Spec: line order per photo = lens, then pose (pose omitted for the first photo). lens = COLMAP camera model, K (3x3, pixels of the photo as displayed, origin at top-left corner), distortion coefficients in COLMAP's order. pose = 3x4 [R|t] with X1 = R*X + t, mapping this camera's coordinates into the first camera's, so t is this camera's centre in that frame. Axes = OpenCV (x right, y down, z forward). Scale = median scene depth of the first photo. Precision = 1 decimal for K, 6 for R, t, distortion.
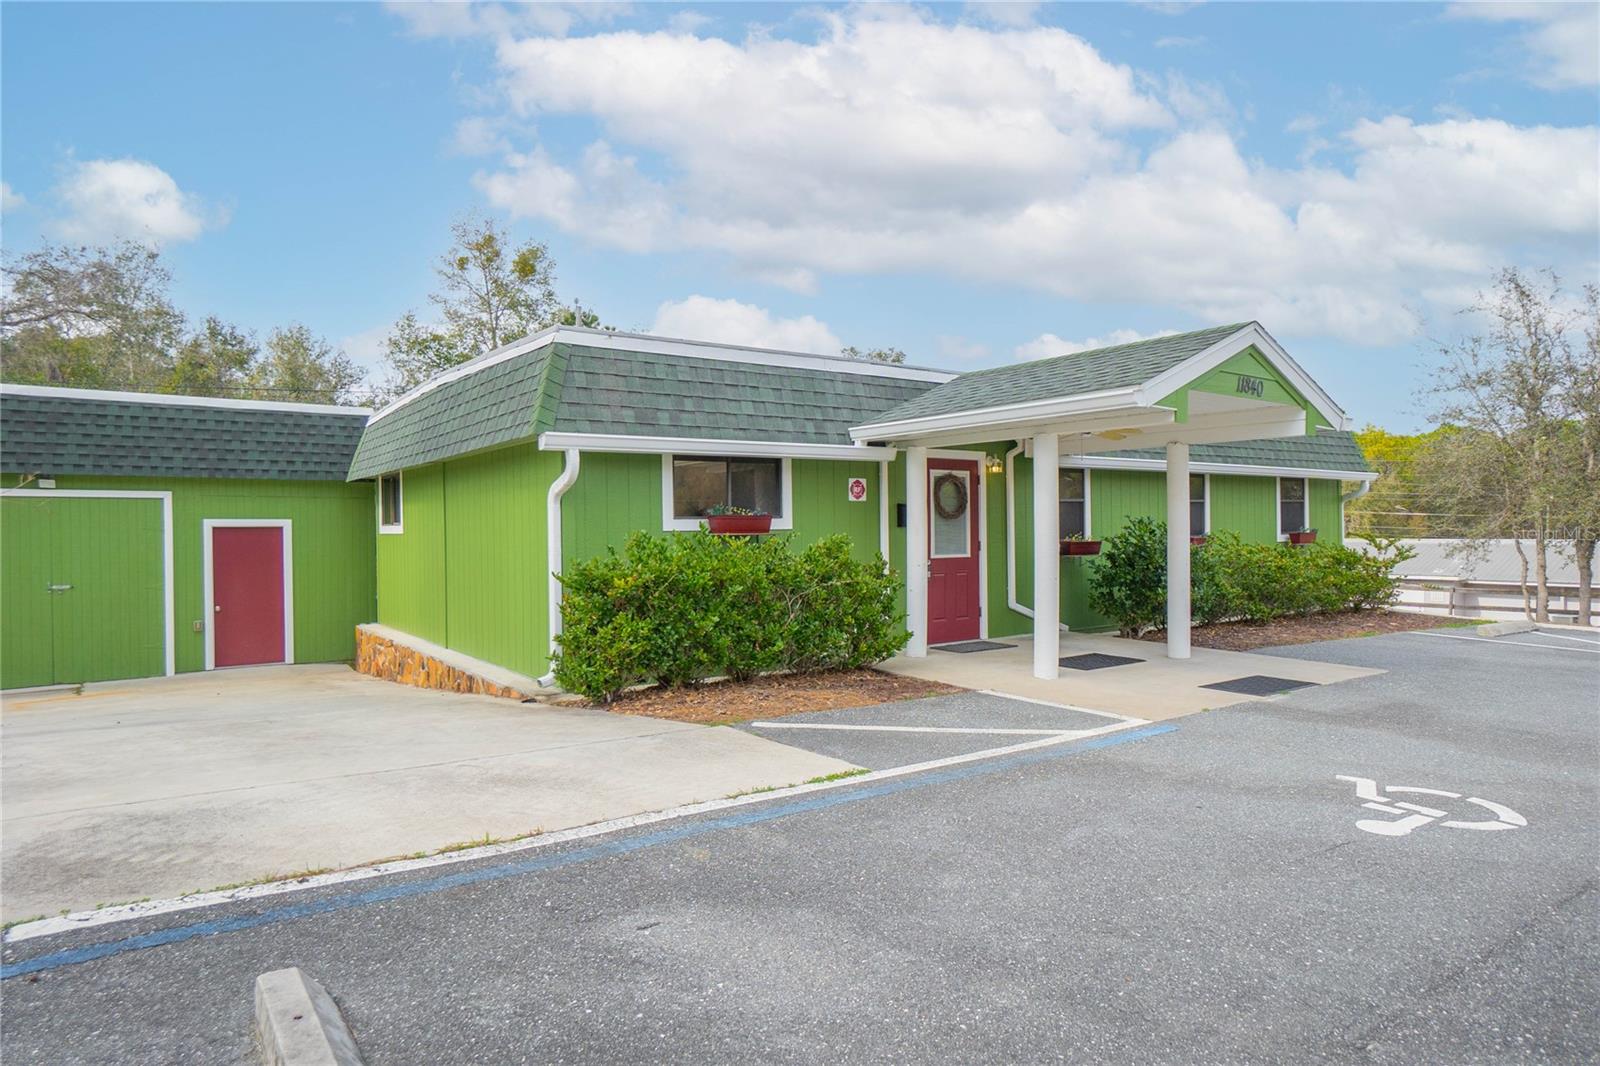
lens RADIAL K [[952.7, 0, 793.2], [0, 952.7, 539.4], [0, 0, 1]] dist [-0.027423, 0.048368]
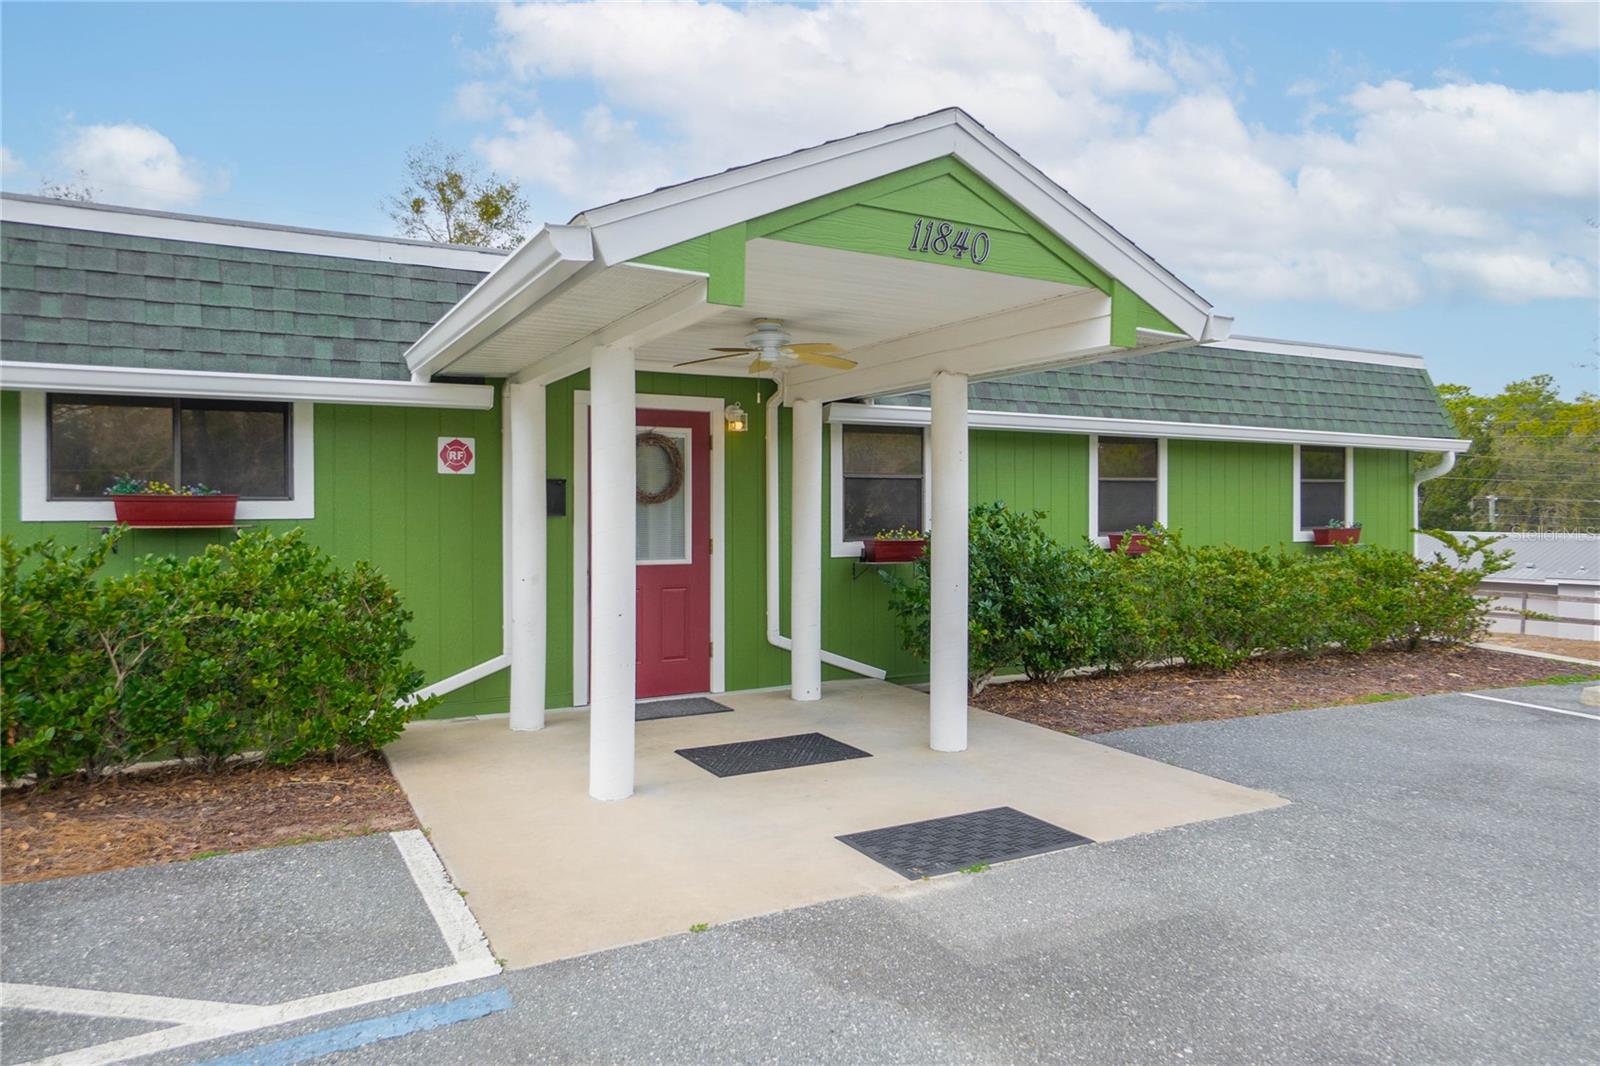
lens RADIAL K [[1012.4, 0, 785.5], [0, 1012.4, 519.0], [0, 0, 1]] dist [0.004987, 0.001096]
pose [[0.992097, 0.012137, -0.124889, 0.290907], [-0.012315, 0.999924, -0.000656, -0.010159], [0.124871, 0.002189, 0.992171, 0.294075]]
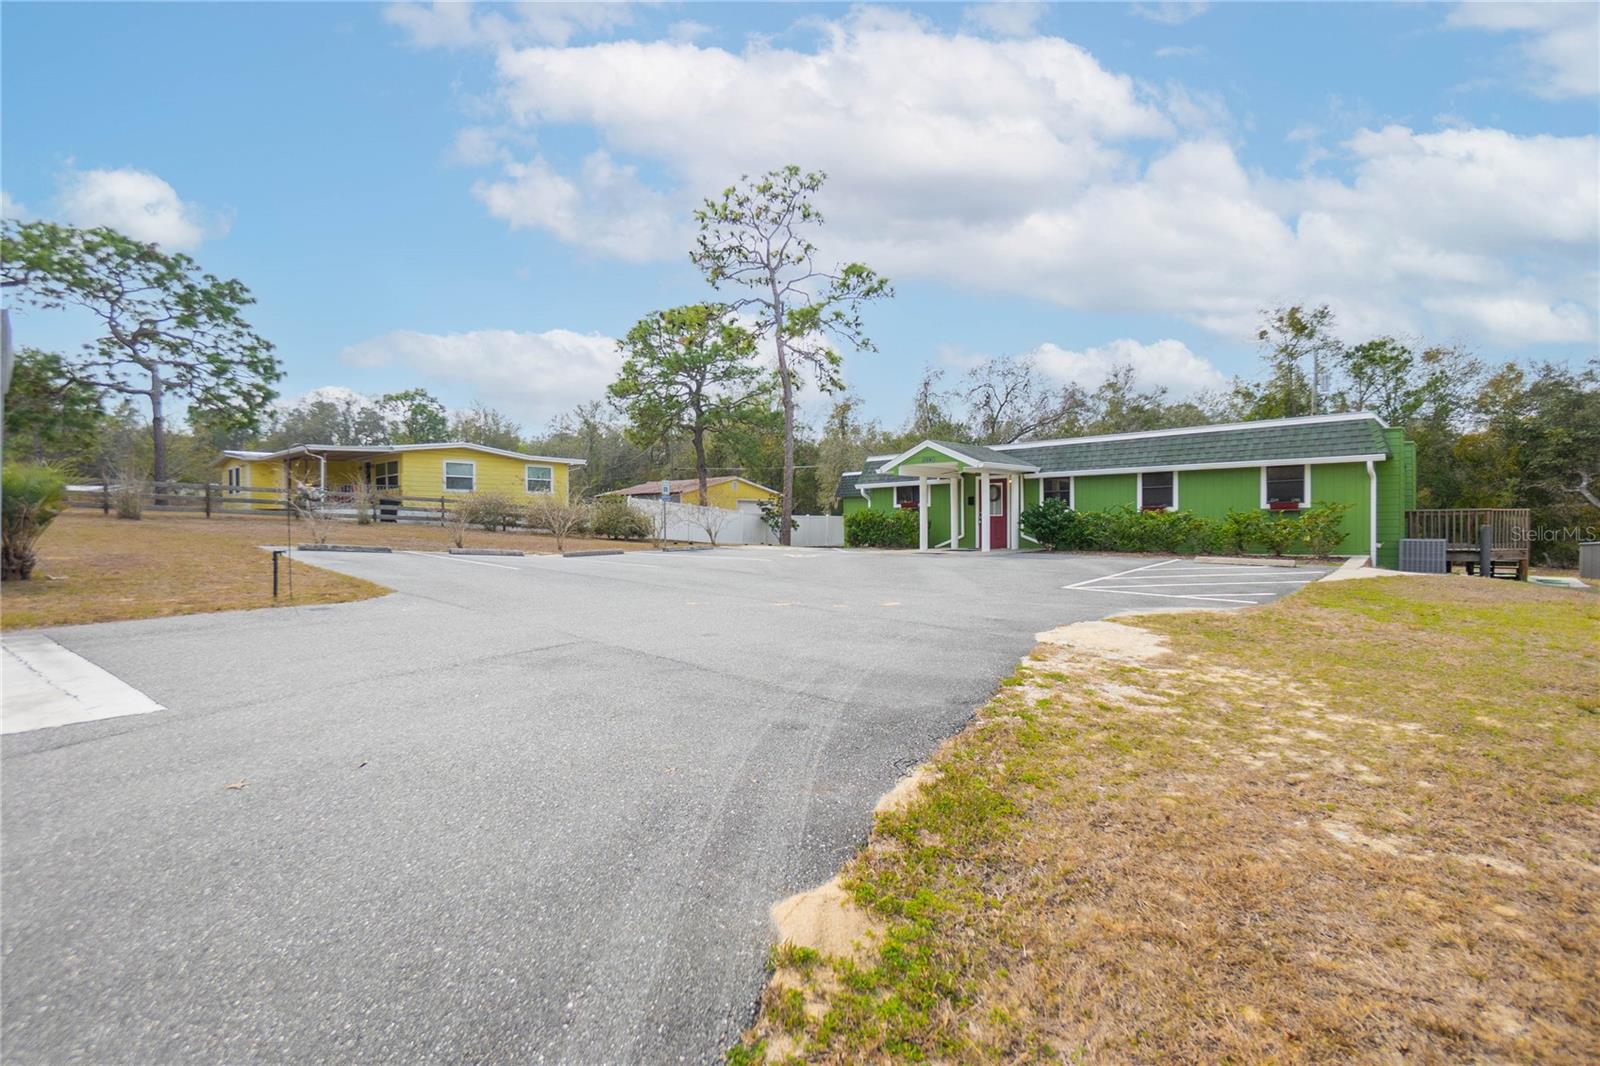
lens RADIAL K [[783.3, 0, 800.0], [0, 783.3, 533.0], [0, 0, 1]] dist [-0.049781, 0.043890]
pose [[0.215336, 0.014987, -0.976425, 1.872537], [-0.003292, 0.999888, 0.014621, 0.031223], [0.976535, 0.000066, 0.215361, 0.004158]]
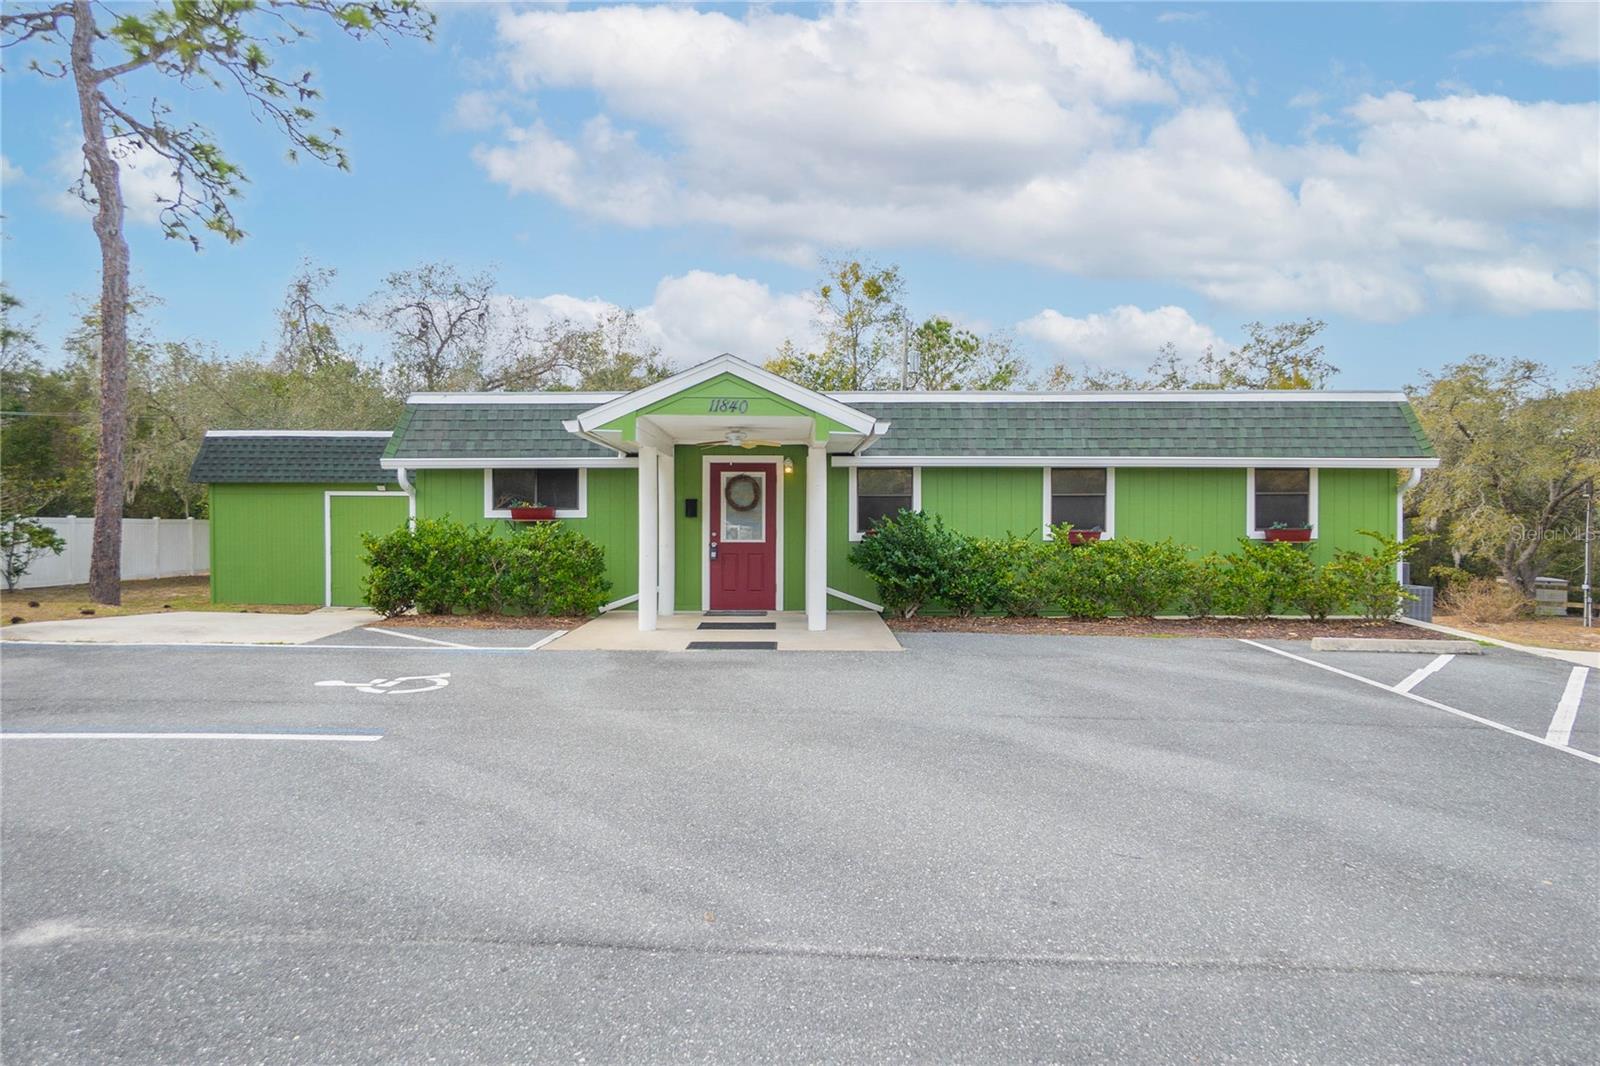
lens RADIAL K [[962.7, 0, 797.7], [0, 962.7, 538.6], [0, 0, 1]] dist [-0.031550, 0.067615]
pose [[0.822535, 0.021234, -0.568318, 0.808379], [-0.016795, 0.999774, 0.013047, -0.002638], [0.568467, -0.001186, 0.822705, 0.004329]]
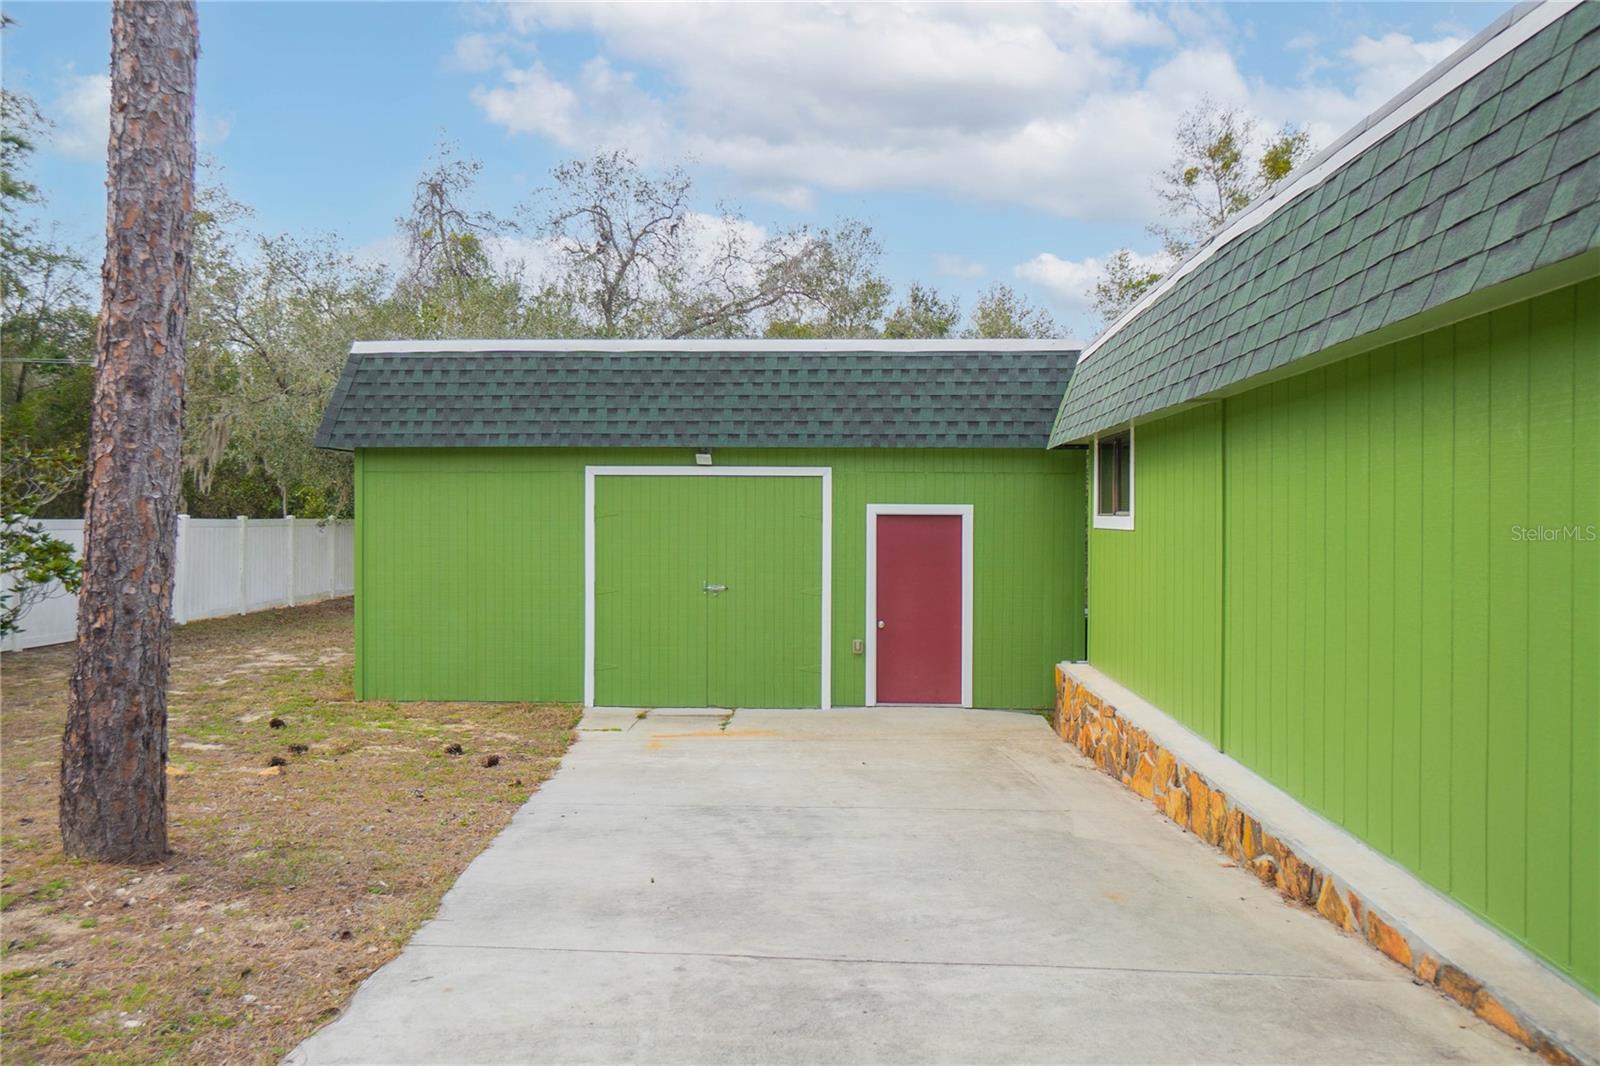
lens RADIAL K [[1012.4, 0, 785.5], [0, 1012.4, 519.0], [0, 0, 1]] dist [0.004987, 0.001096]
pose [[0.770494, 0.016145, -0.637243, -0.178296], [-0.018098, 0.999830, 0.003450, -0.011704], [0.637190, 0.008875, 0.770655, 0.377297]]
